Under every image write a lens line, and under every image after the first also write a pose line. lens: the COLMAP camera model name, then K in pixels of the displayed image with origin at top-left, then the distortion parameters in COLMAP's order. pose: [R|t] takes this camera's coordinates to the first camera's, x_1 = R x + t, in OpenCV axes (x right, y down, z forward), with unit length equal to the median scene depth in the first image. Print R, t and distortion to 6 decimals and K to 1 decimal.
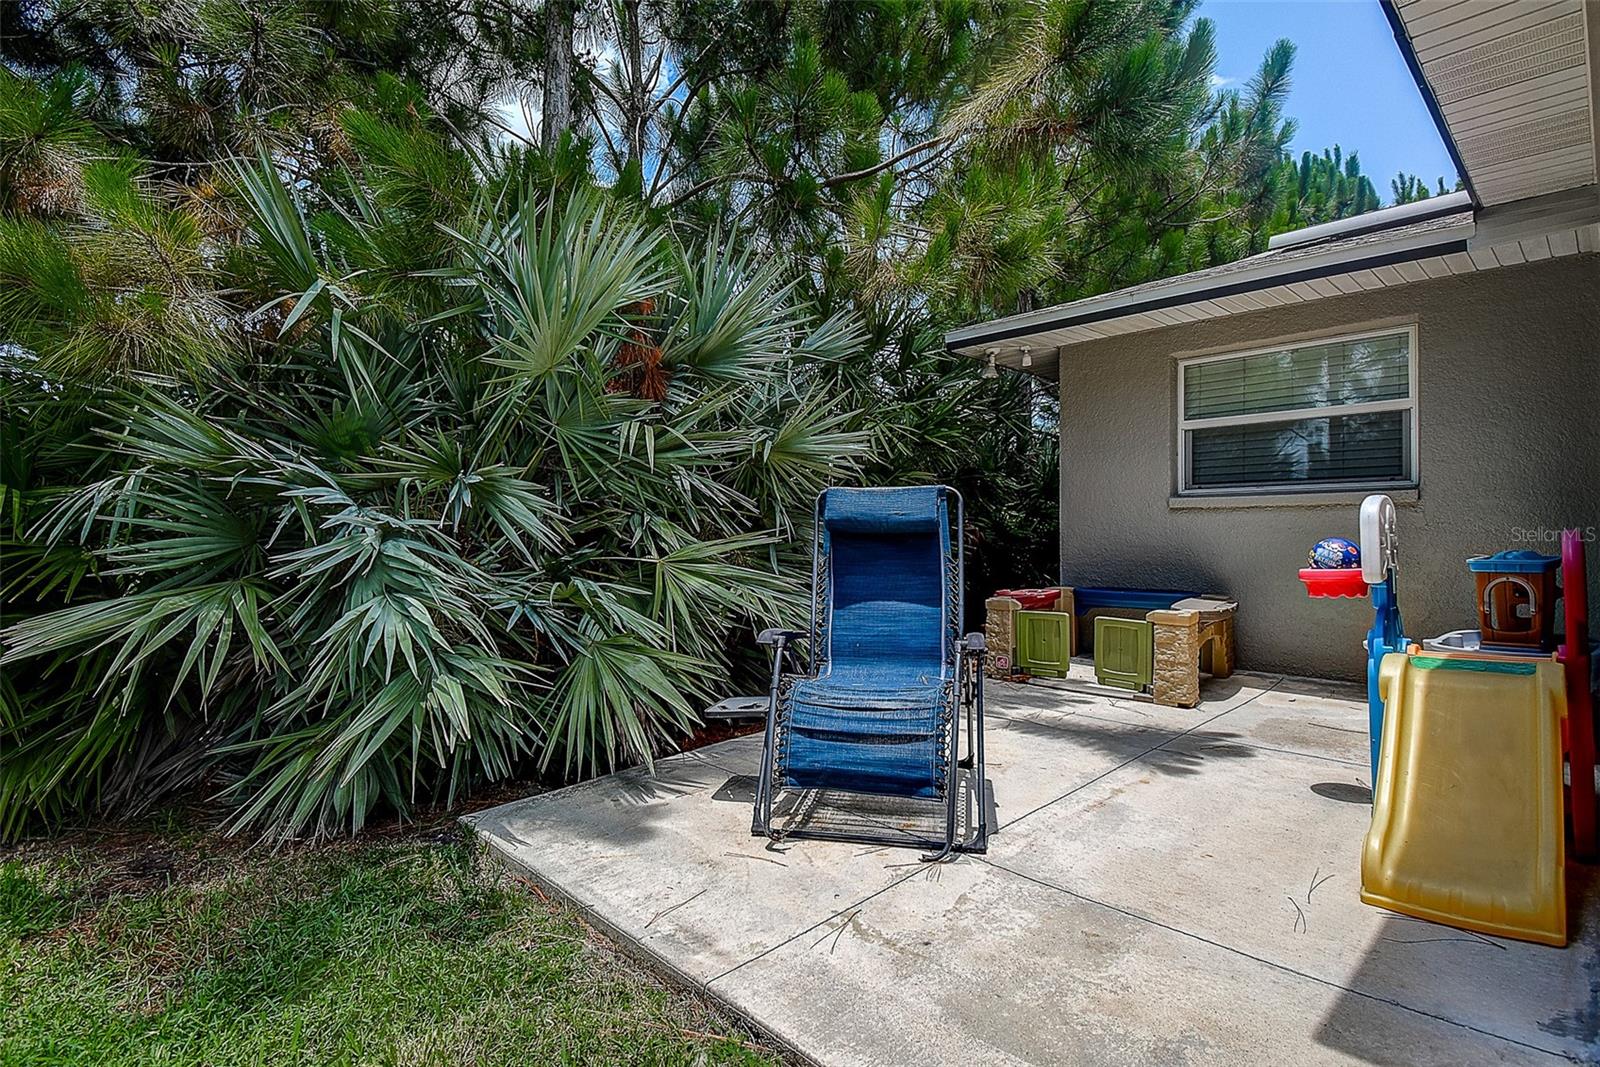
lens RADIAL K [[777.8, 0, 794.3], [0, 777.8, 529.9], [0, 0, 1]] dist [0.038240, -0.029064]
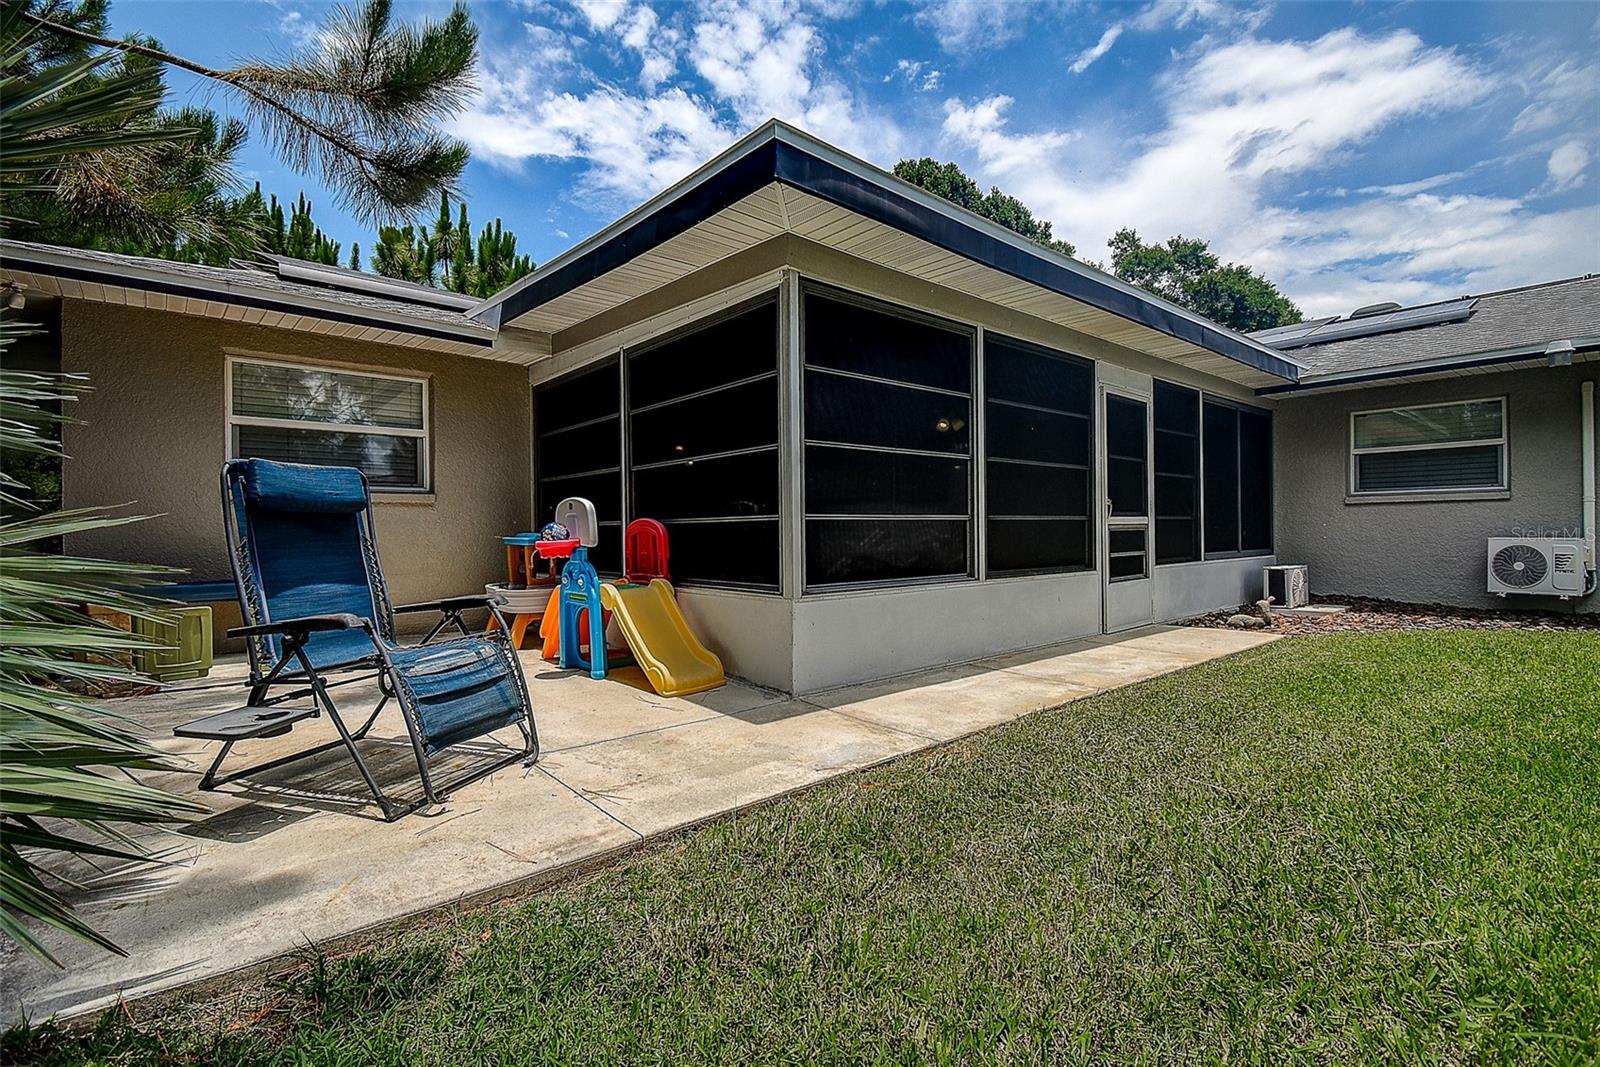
lens RADIAL K [[730.6, 0, 800.0], [0, 730.6, 529.3], [0, 0, 1]] dist [0.039037, -0.031567]
pose [[0.052487, 0.003333, 0.998616, -0.925330], [0.003245, 0.999989, -0.003508, 0.035665], [-0.998616, 0.003425, 0.052475, 0.445300]]
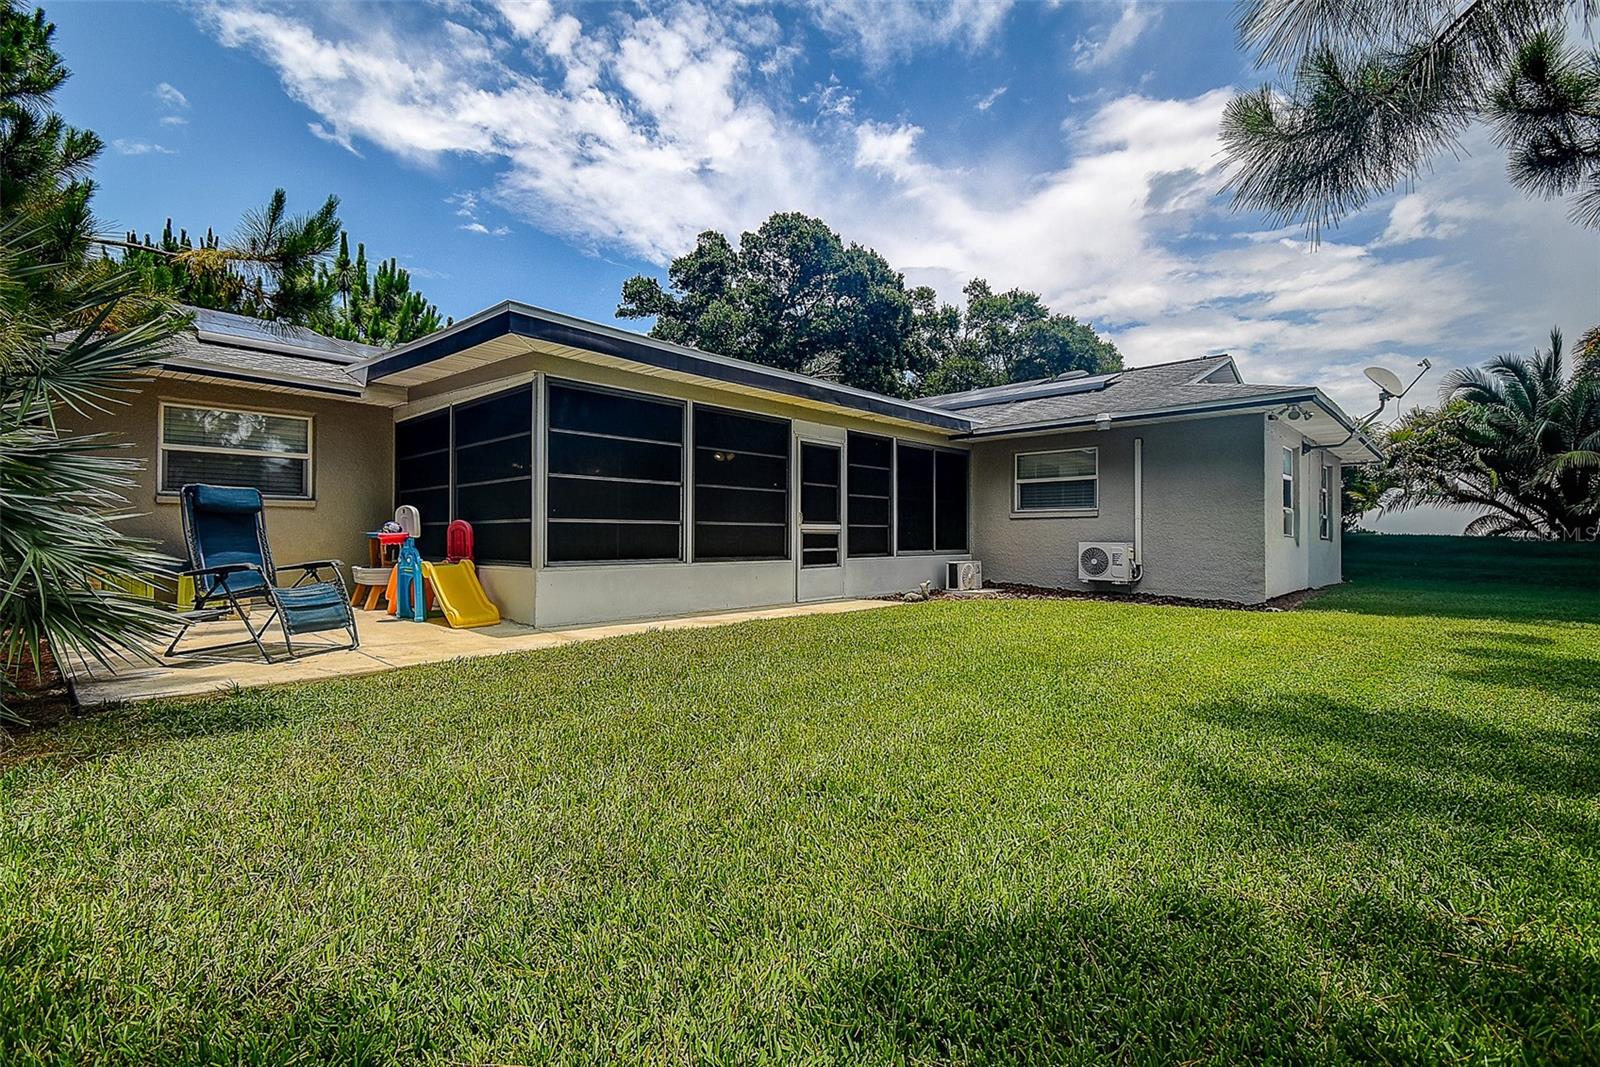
lens RADIAL K [[712.1, 0, 797.1], [0, 712.1, 530.2], [0, 0, 1]] dist [0.038888, -0.030016]
pose [[-0.051833, 0.012784, 0.998574, -1.926691], [-0.008632, 0.999875, -0.013249, 0.064649], [-0.998618, -0.009306, -0.051716, -0.229239]]
